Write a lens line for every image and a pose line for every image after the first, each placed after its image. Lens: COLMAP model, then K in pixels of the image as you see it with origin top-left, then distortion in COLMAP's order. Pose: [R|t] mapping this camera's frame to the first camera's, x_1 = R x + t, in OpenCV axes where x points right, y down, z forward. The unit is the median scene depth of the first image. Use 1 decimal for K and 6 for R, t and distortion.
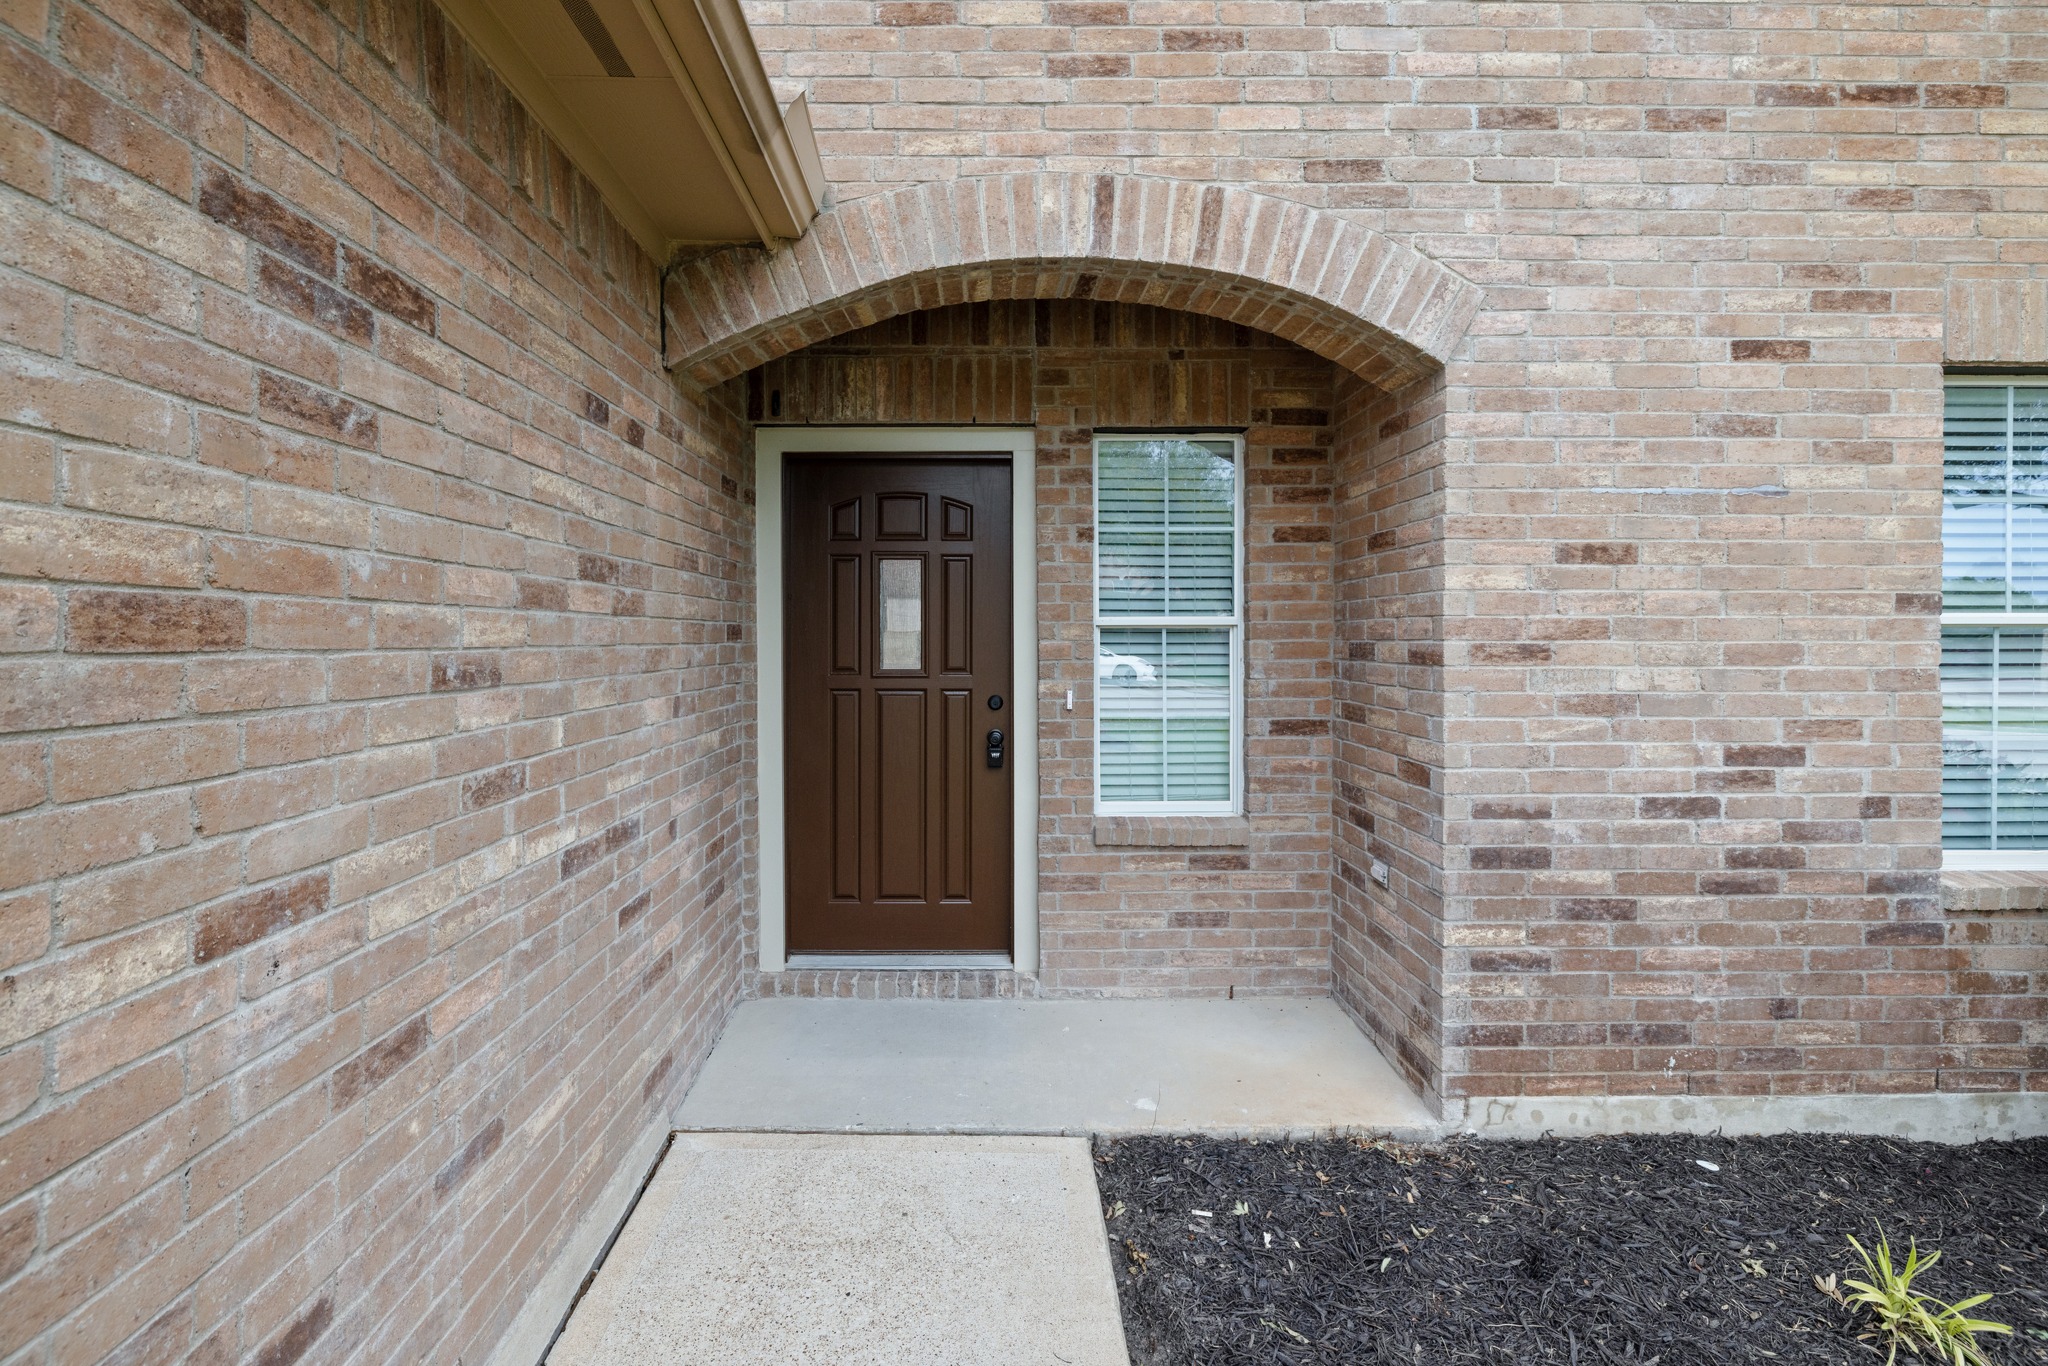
lens RADIAL K [[993.6, 0, 1003.9], [0, 993.6, 641.8], [0, 0, 1]] dist [-0.000670, 0.000028]
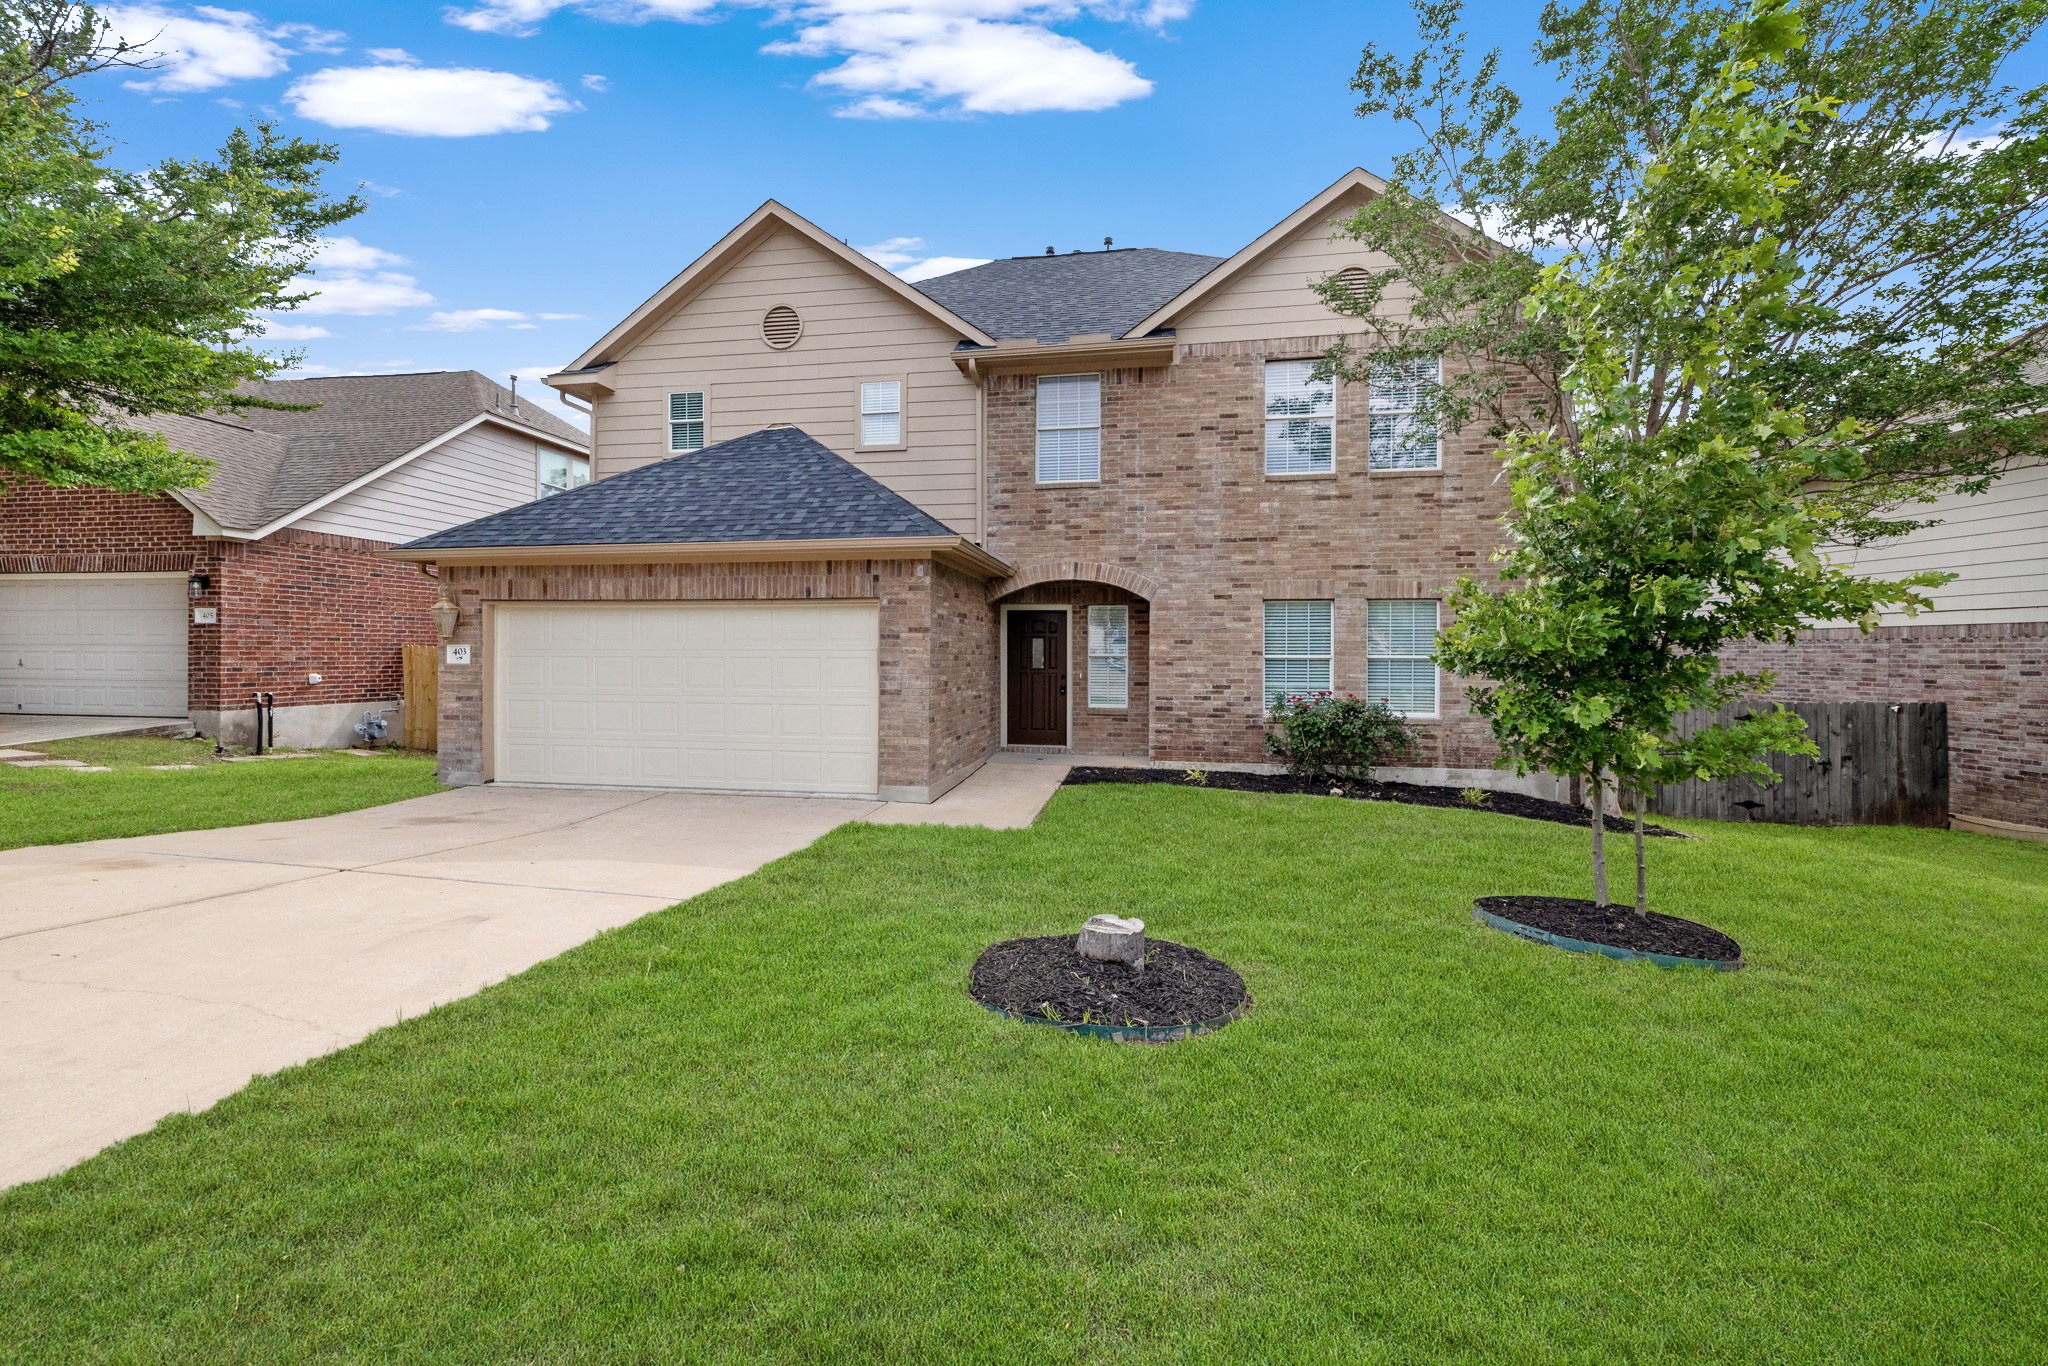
lens RADIAL K [[870.6, 0, 1004.5], [0, 870.6, 667.8], [0, 0, 1]] dist [-0.000051, 0.000670]
pose [[0.978698, 0.007237, -0.205176, 0.612377], [-0.005643, 0.999949, 0.008355, 0.001333], [0.205226, -0.007019, 0.978689, -3.065298]]
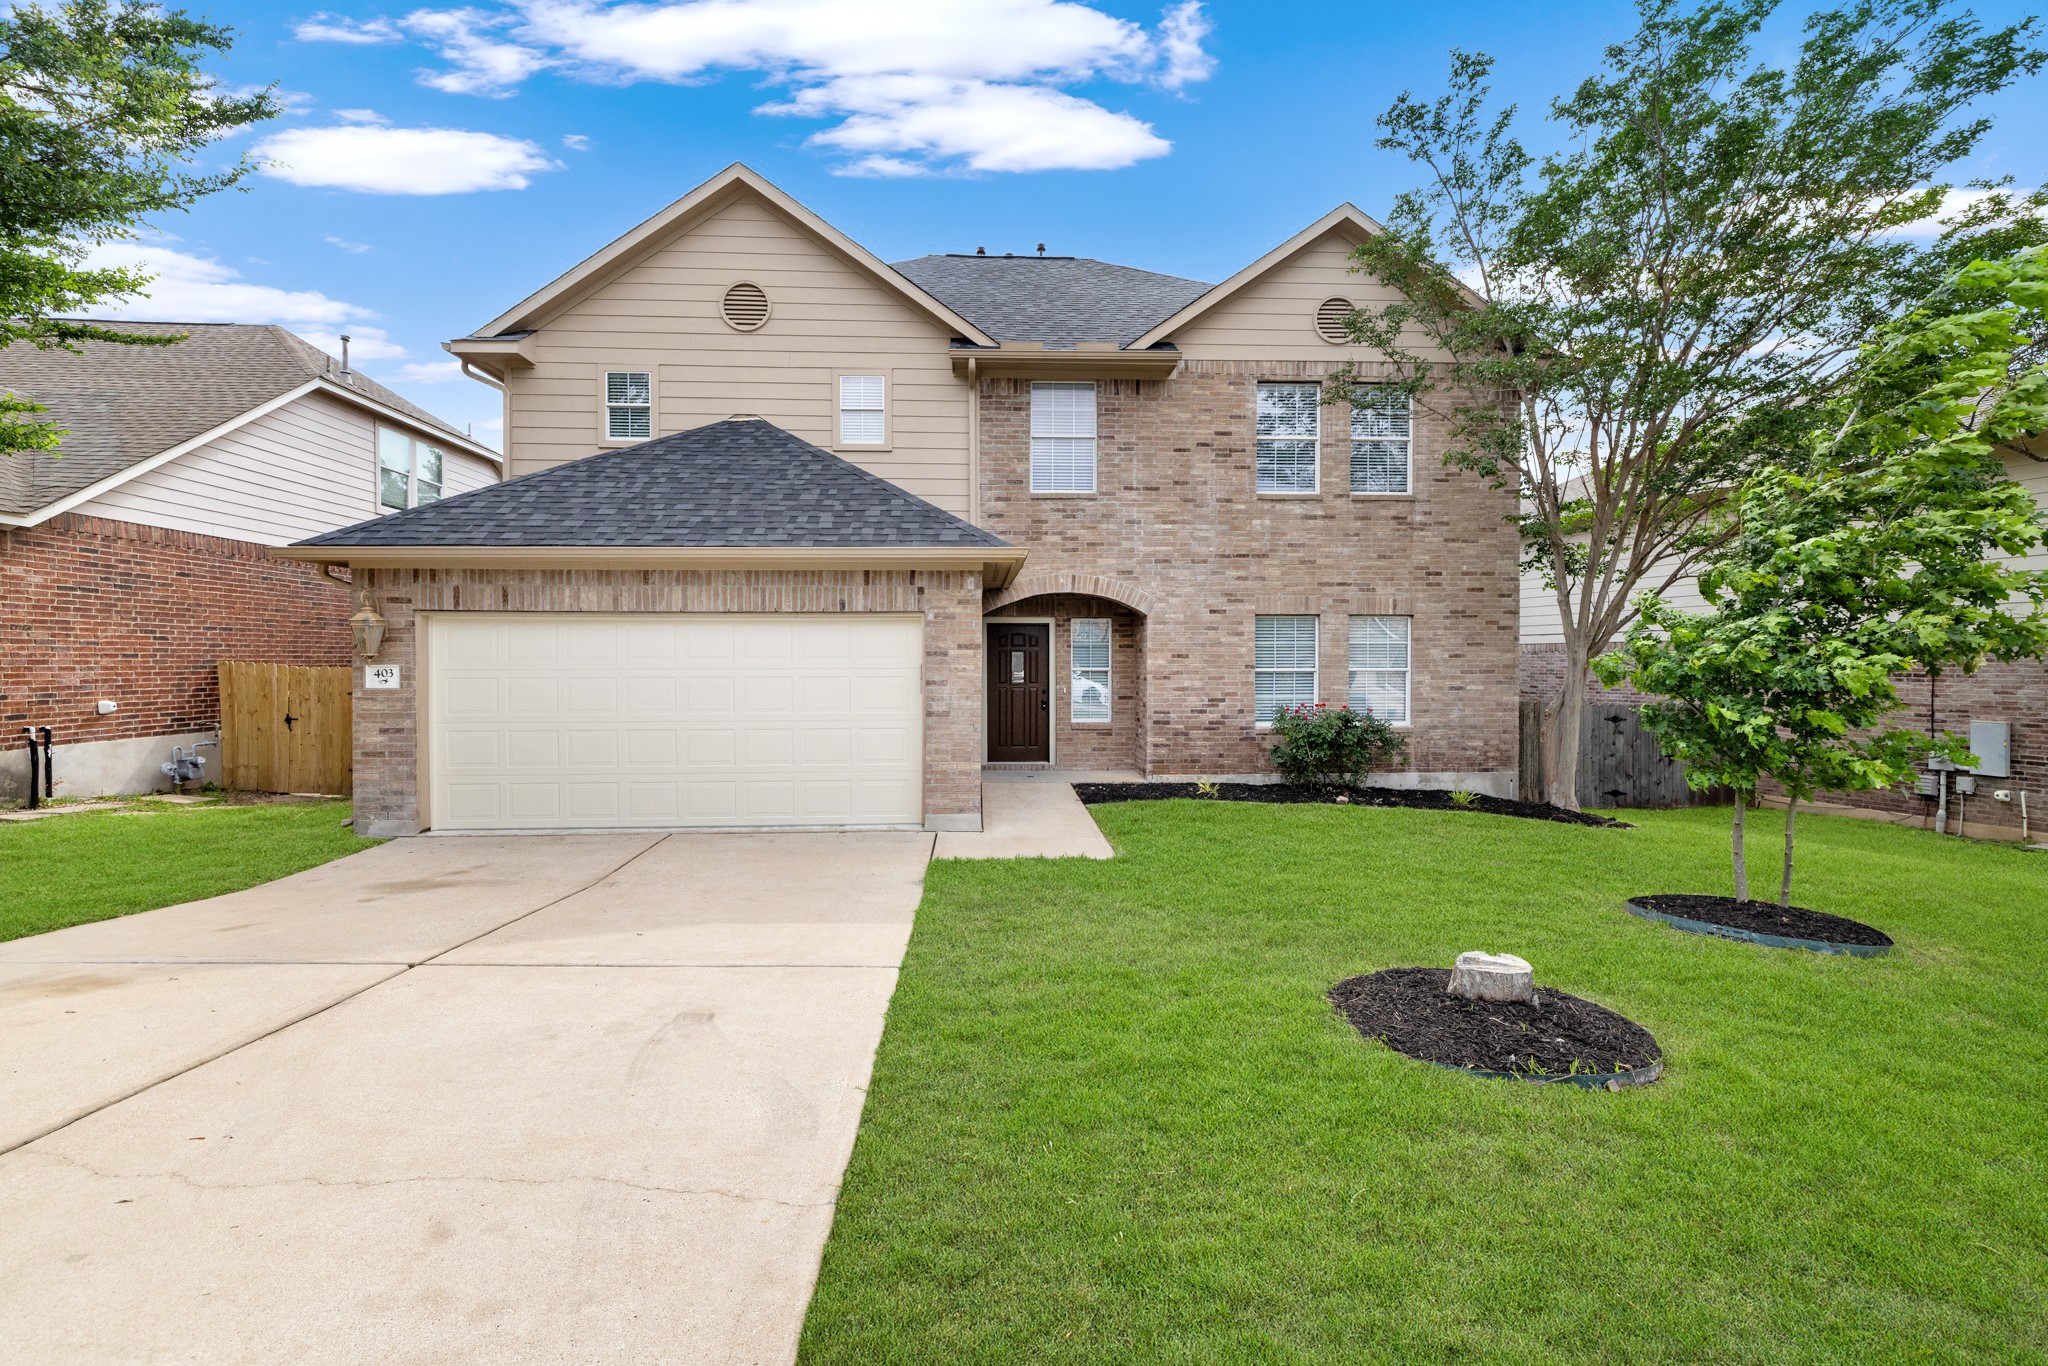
lens RADIAL K [[870.6, 0, 1020.5], [0, 870.6, 685.3], [0, 0, 1]] dist [-0.000051, 0.000670]
pose [[0.999673, -0.002640, 0.025443, -0.241703], [0.002141, 0.999805, 0.019606, -0.034357], [-0.025490, -0.019545, 0.999484, -2.992482]]
